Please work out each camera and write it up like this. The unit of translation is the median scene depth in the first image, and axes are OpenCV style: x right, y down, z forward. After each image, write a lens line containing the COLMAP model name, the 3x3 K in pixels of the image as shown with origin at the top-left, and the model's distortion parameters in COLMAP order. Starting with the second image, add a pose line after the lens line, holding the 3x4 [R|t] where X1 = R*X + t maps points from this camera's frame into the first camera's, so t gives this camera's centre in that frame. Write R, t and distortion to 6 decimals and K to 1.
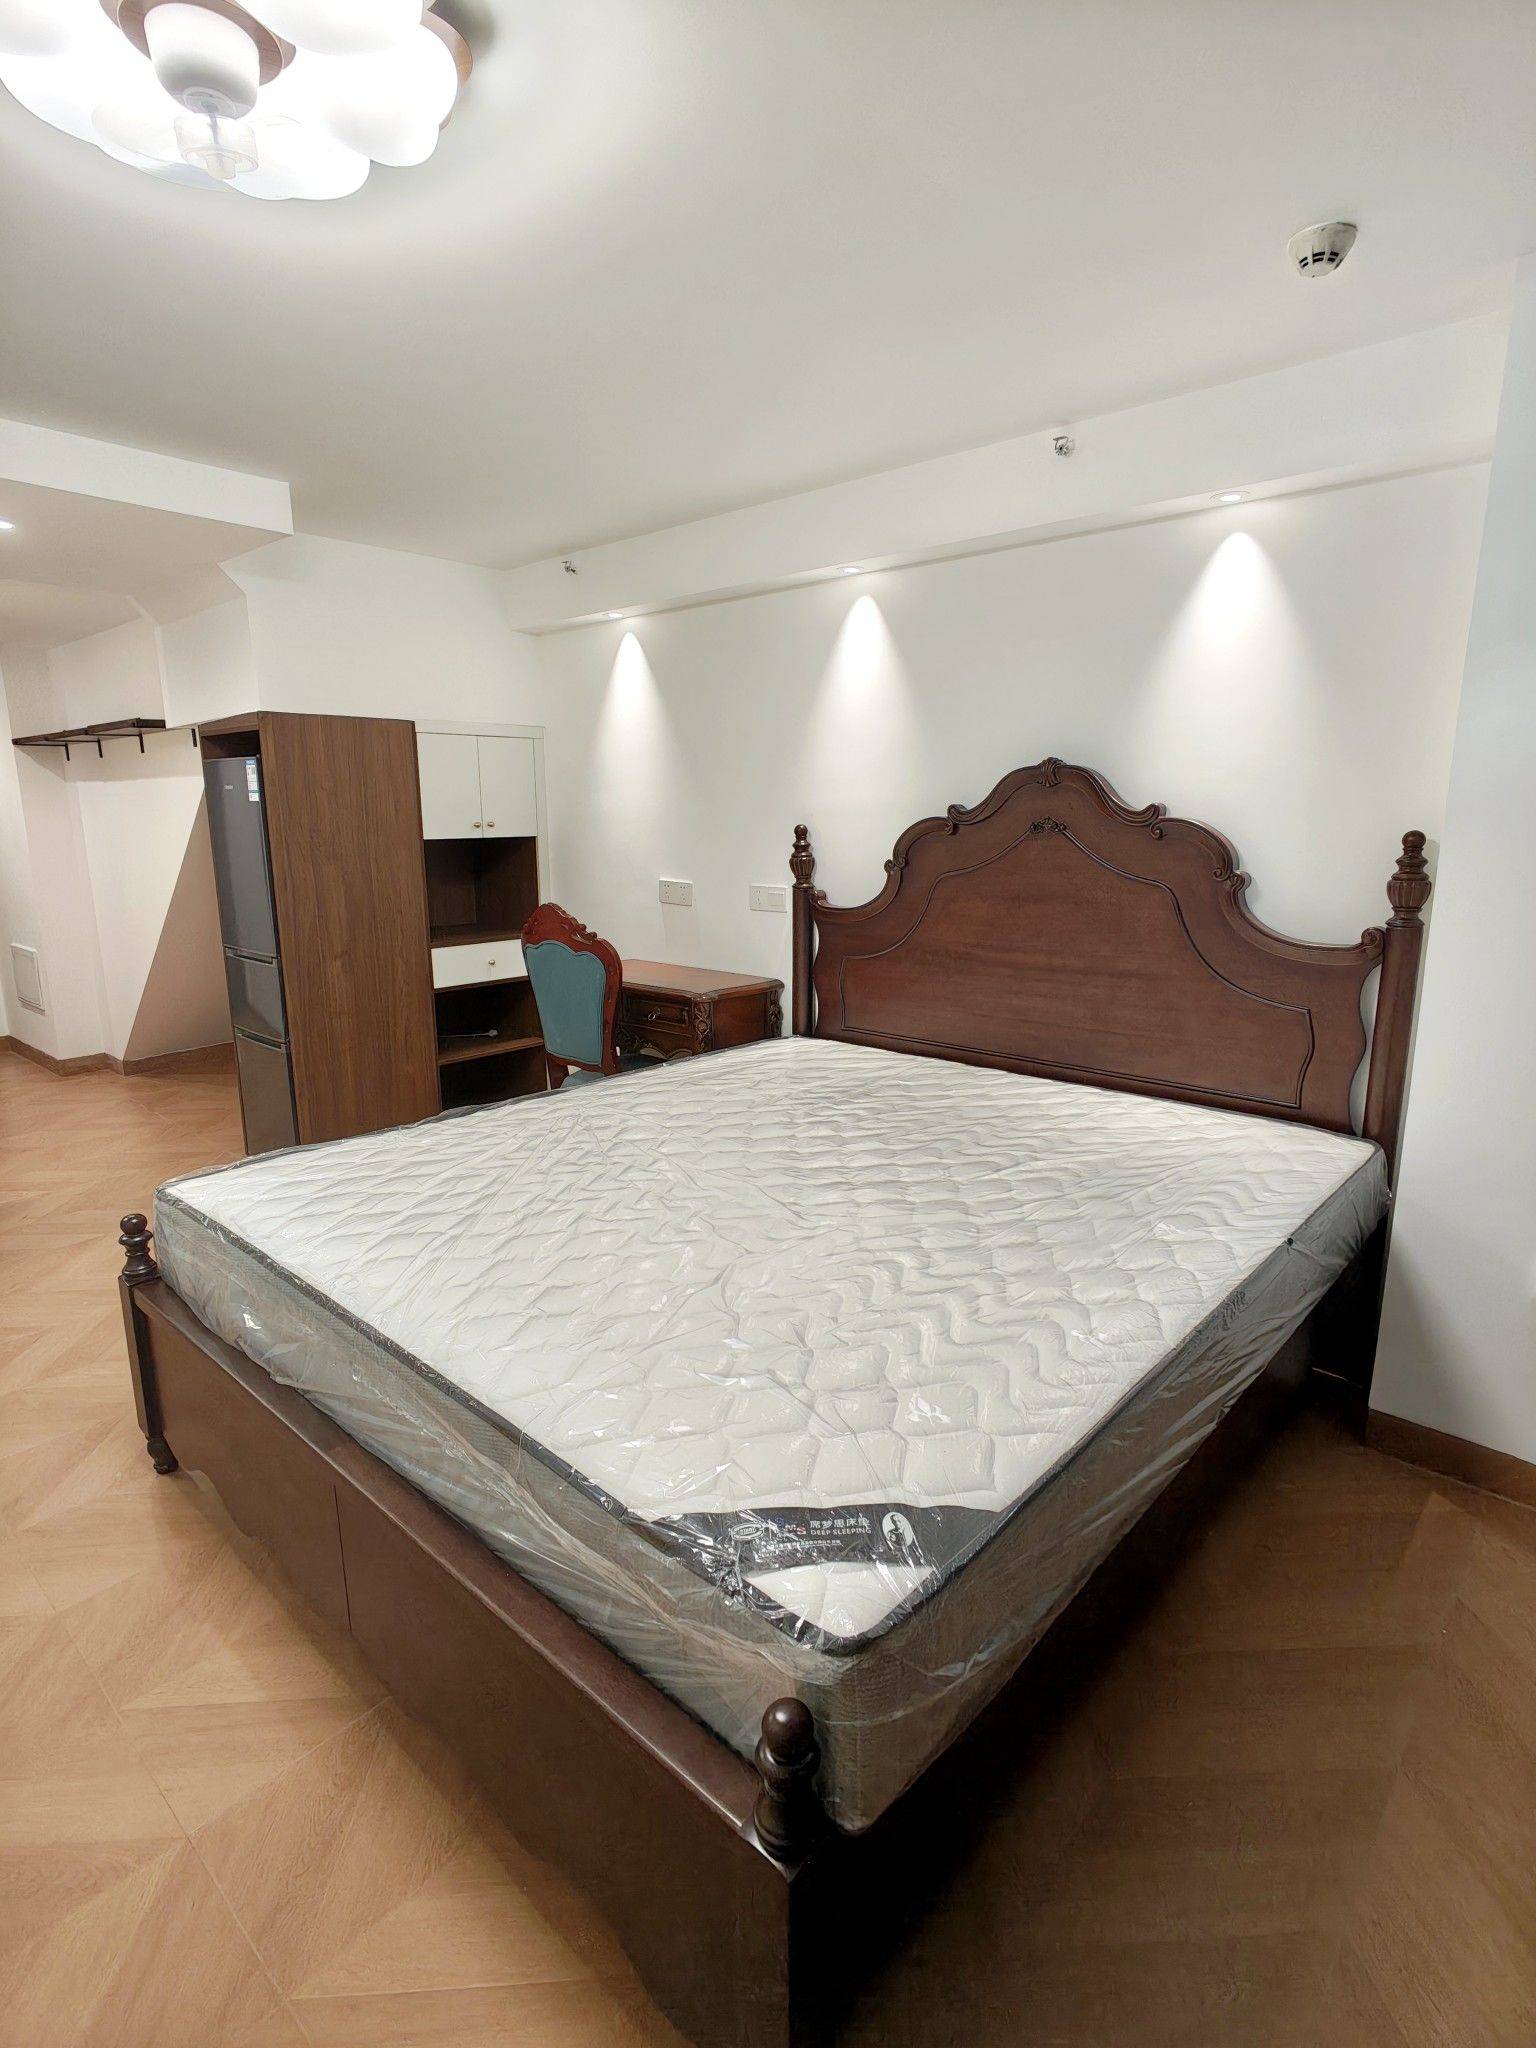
lens RADIAL K [[1041.9, 0, 768.0], [0, 1041.9, 1024.0], [0, 0, 1]] dist [-0.004688, 0.000329]
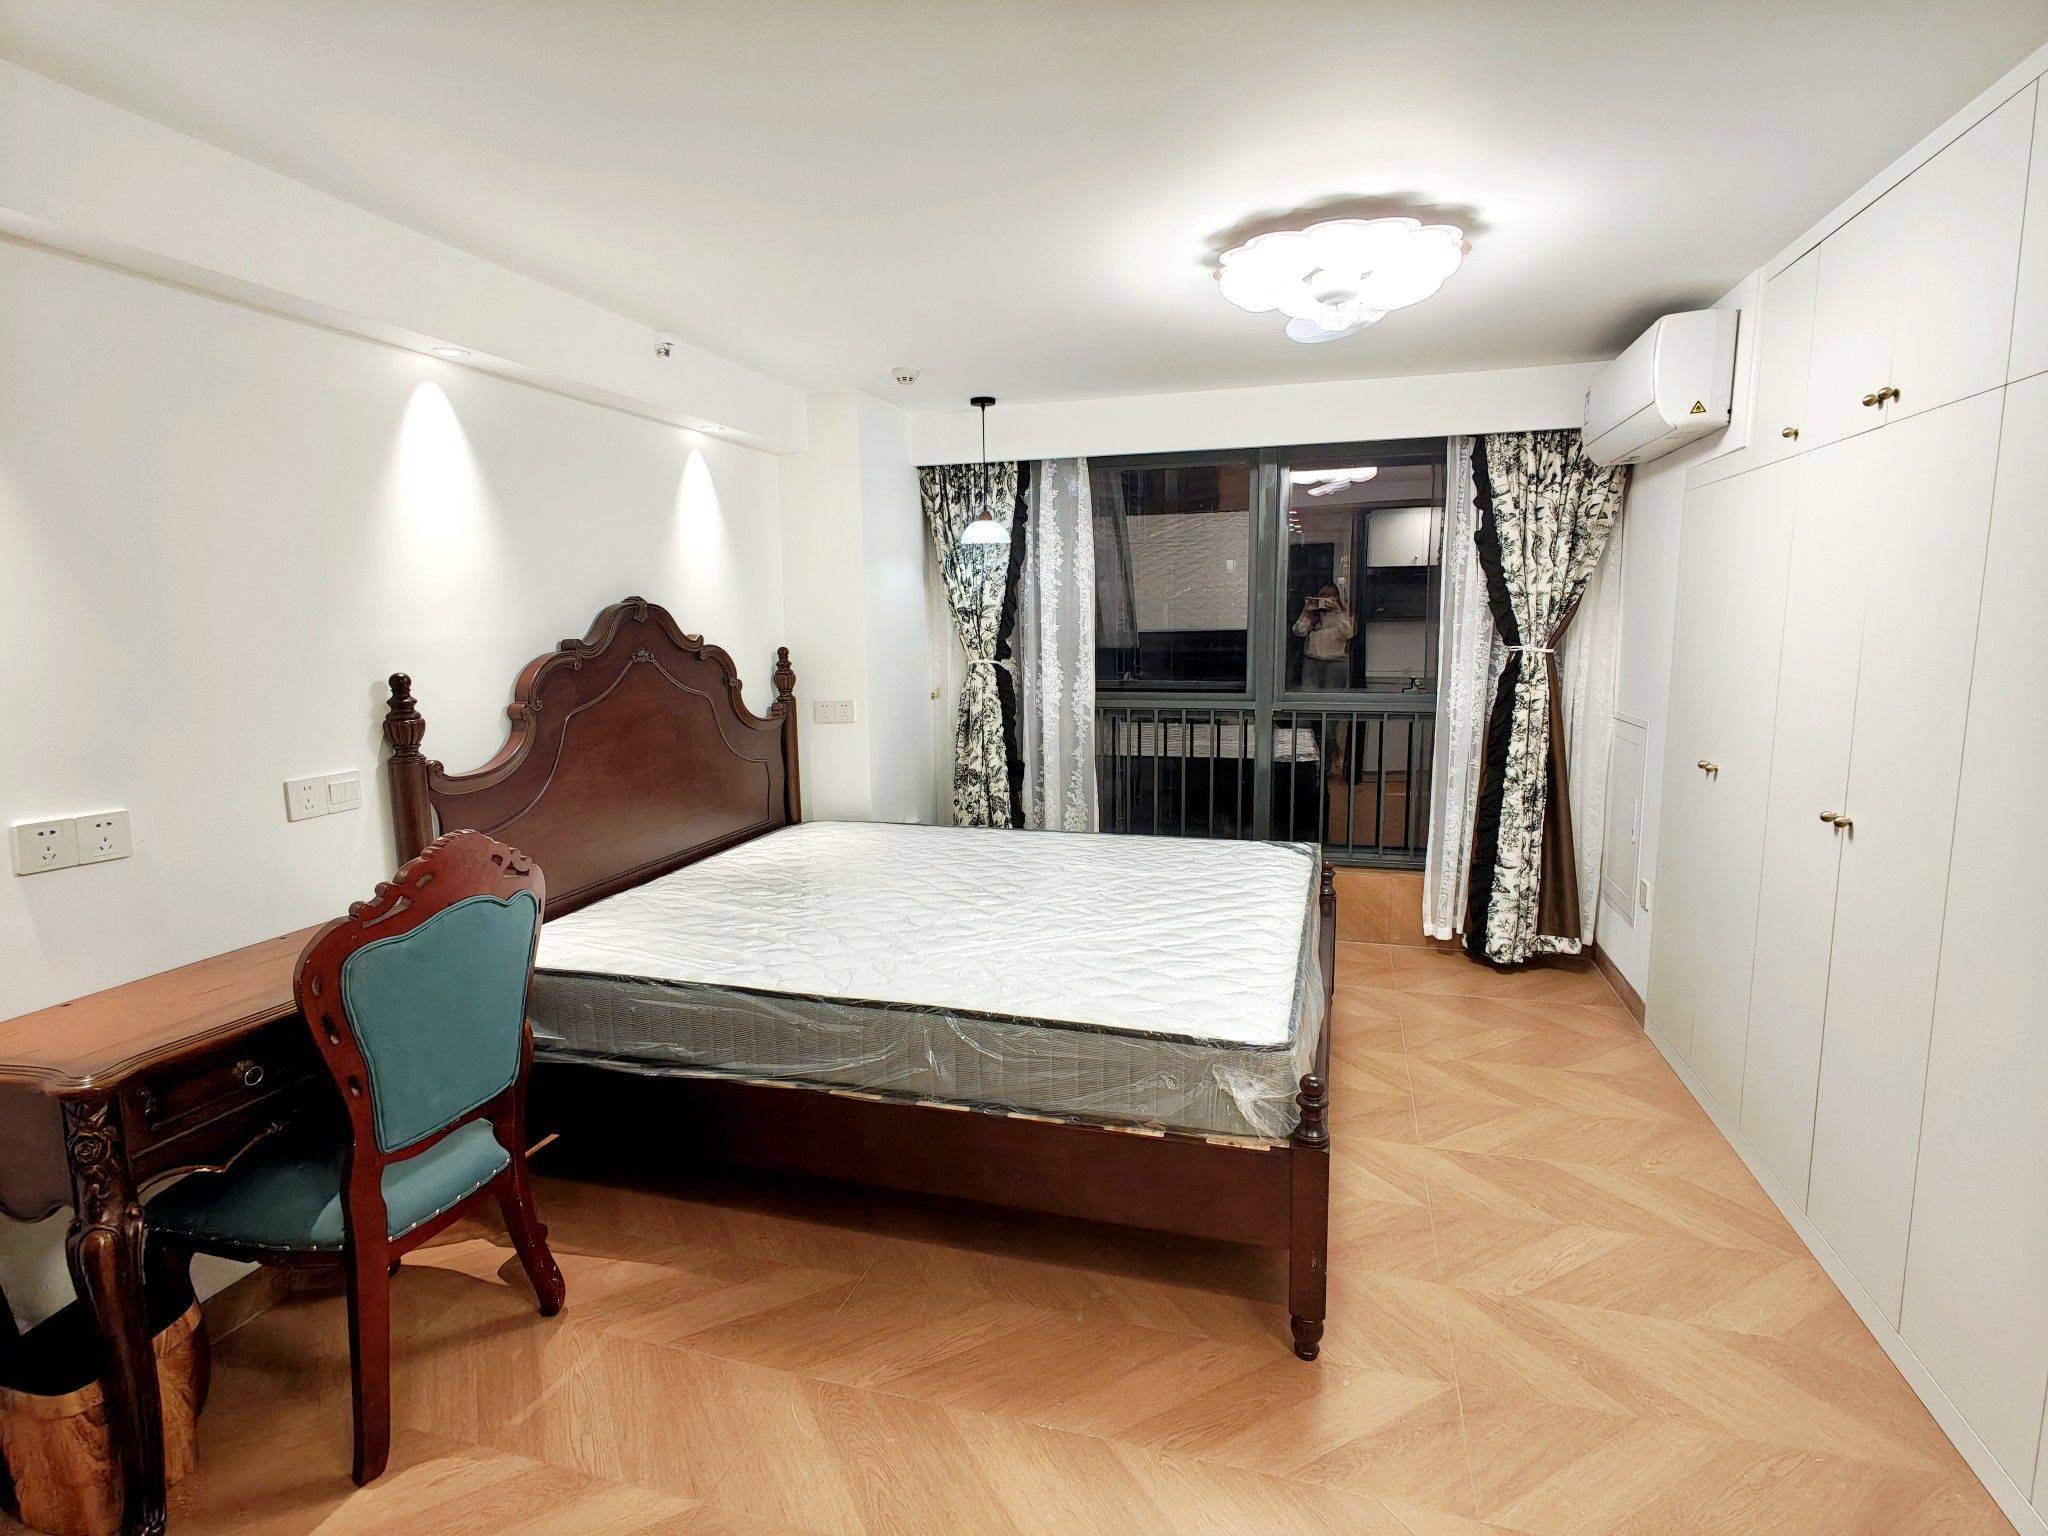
lens RADIAL K [[1045.4, 0, 1024.0], [0, 1045.4, 768.0], [0, 0, 1]] dist [-0.021685, 0.000192]
pose [[-0.431585, -0.125734, 0.893267, -0.884751], [0.194453, 0.953991, 0.228231, -0.235802], [-0.880865, 0.272200, -0.387279, 1.035073]]
